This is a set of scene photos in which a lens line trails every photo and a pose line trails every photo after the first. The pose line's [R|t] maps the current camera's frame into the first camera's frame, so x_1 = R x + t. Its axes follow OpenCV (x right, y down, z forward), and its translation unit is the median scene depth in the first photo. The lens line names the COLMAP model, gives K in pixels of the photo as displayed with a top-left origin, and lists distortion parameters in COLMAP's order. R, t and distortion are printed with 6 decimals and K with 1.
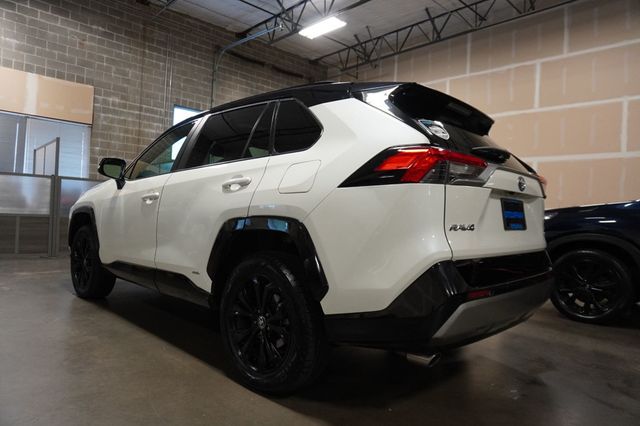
lens RADIAL K [[436.1, 0, 321.8], [0, 436.1, 212.6], [0, 0, 1]] dist [-0.023546, 0.002116]
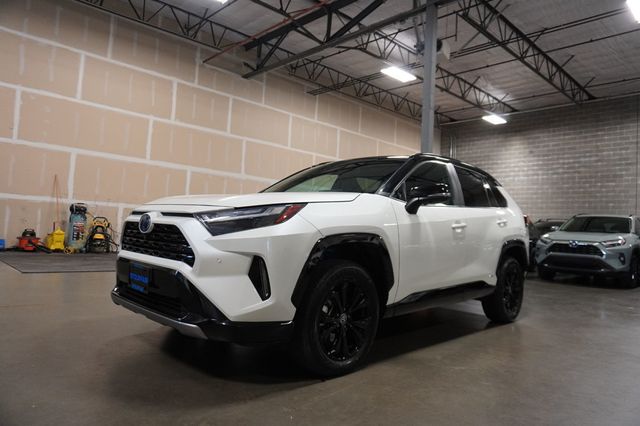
lens RADIAL K [[436.1, 0, 319.4], [0, 436.1, 211.8], [0, 0, 1]] dist [-0.023546, 0.002116]
pose [[0.022799, 0.005078, 0.999727, -0.737414], [-0.064404, 0.997917, -0.003600, -0.022379], [-0.997663, -0.064304, 0.023079, 0.625172]]
